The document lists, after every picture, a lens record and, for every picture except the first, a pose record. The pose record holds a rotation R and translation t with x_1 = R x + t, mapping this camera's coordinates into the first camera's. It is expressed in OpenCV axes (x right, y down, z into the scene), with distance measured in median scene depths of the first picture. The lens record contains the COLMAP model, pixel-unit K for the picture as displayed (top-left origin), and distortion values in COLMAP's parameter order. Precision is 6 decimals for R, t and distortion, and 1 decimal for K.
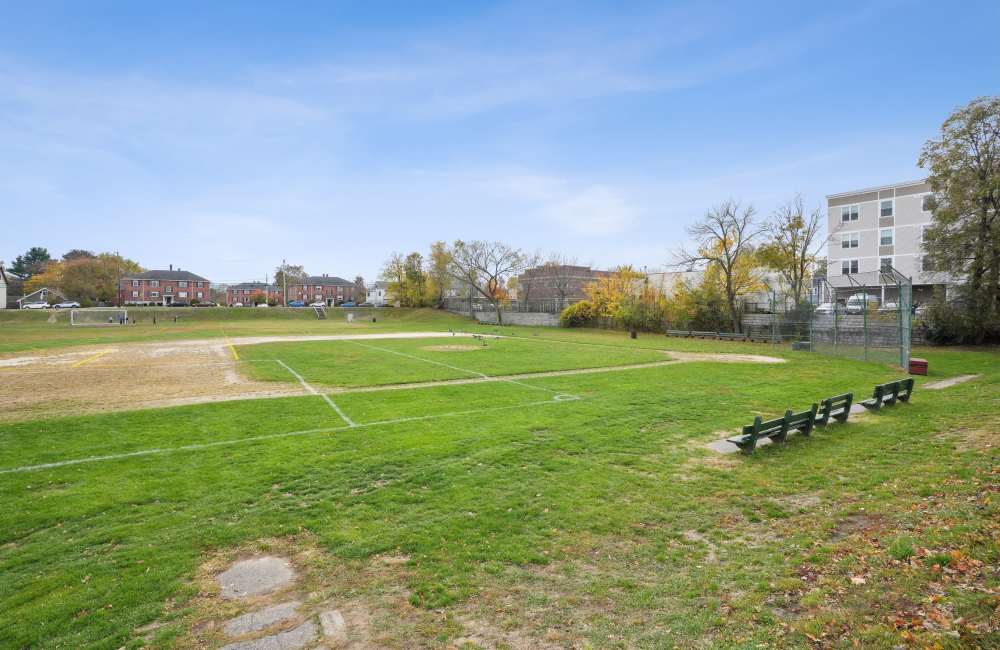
lens RADIAL K [[464.1, 0, 472.4], [0, 464.1, 304.5], [0, 0, 1]] dist [-0.044600, 0.023089]
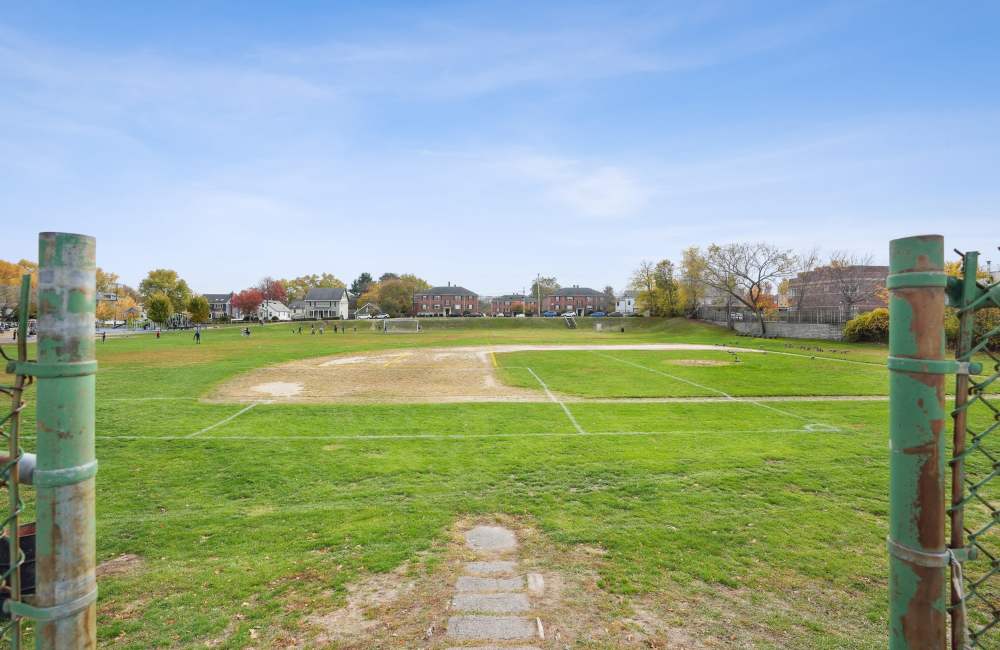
lens RADIAL K [[464.1, 0, 494.6], [0, 464.1, 300.1], [0, 0, 1]] dist [-0.044600, 0.023089]
pose [[0.882200, -0.016877, -0.470573, 0.093719], [0.005227, 0.999647, -0.026052, -0.035017], [0.470846, 0.020523, 0.881977, -0.100493]]
